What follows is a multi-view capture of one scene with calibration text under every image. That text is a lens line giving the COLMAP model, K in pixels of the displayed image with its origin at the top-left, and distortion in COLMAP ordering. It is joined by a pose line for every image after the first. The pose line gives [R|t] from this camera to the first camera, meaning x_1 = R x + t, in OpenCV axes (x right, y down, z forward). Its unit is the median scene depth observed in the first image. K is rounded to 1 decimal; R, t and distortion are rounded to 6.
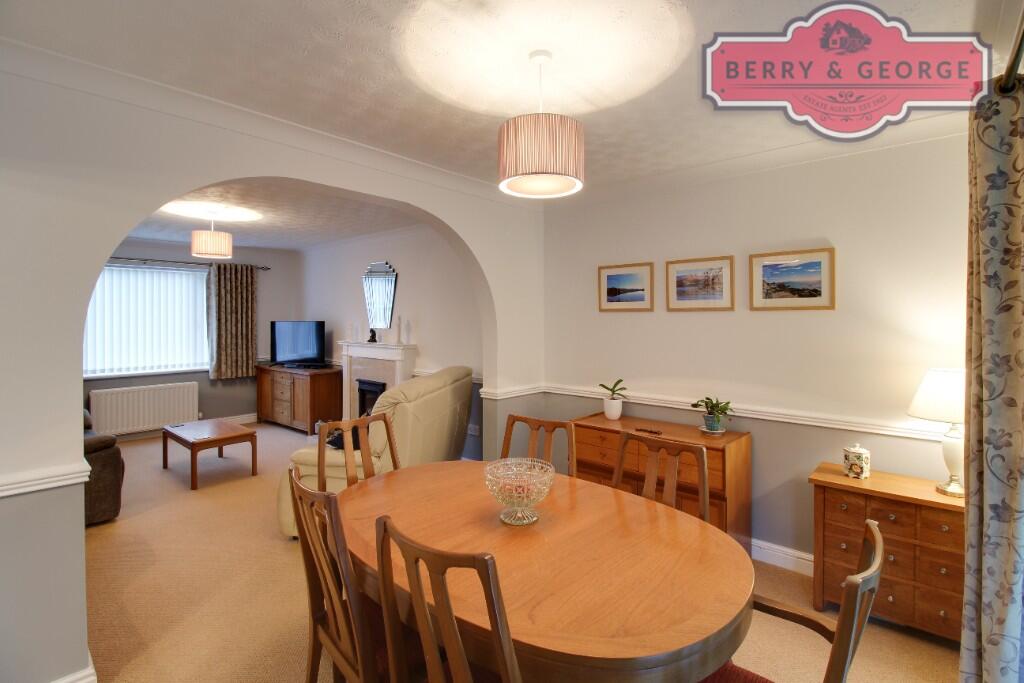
lens RADIAL K [[485.5, 0, 508.2], [0, 485.5, 314.8], [0, 0, 1]] dist [-0.000090, -0.000274]
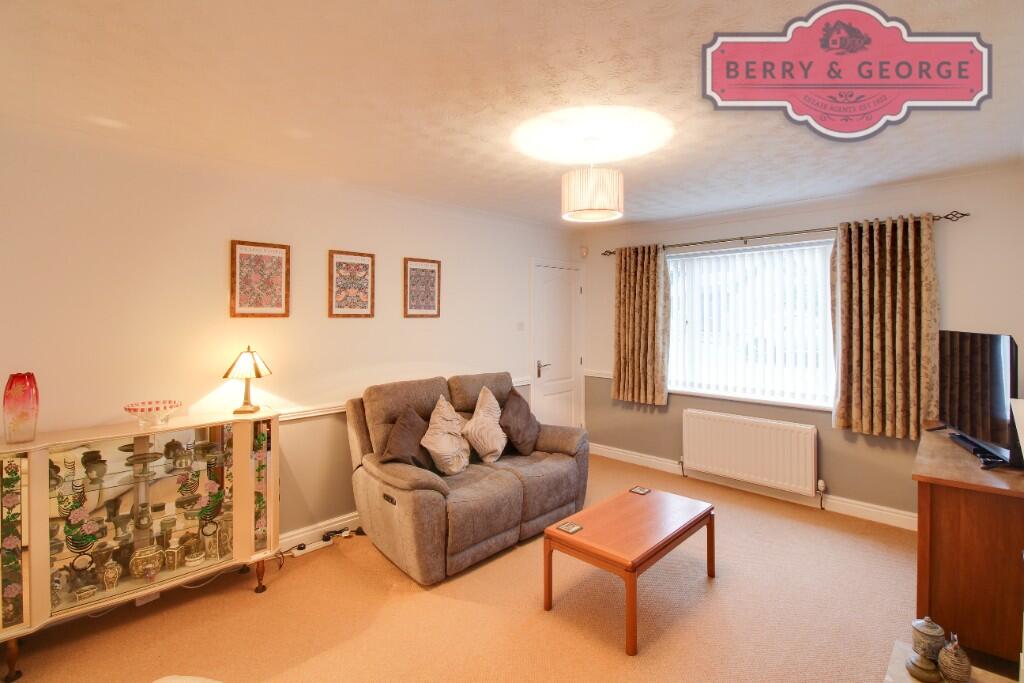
lens RADIAL K [[485.5, 0, 508.2], [0, 485.5, 314.8], [0, 0, 1]] dist [-0.000090, -0.000274]
pose [[-0.032188, 0.002358, -0.999479, -0.029226], [0.004568, 0.999987, 0.002212, -0.004630], [0.999471, -0.004494, -0.032198, 0.689579]]
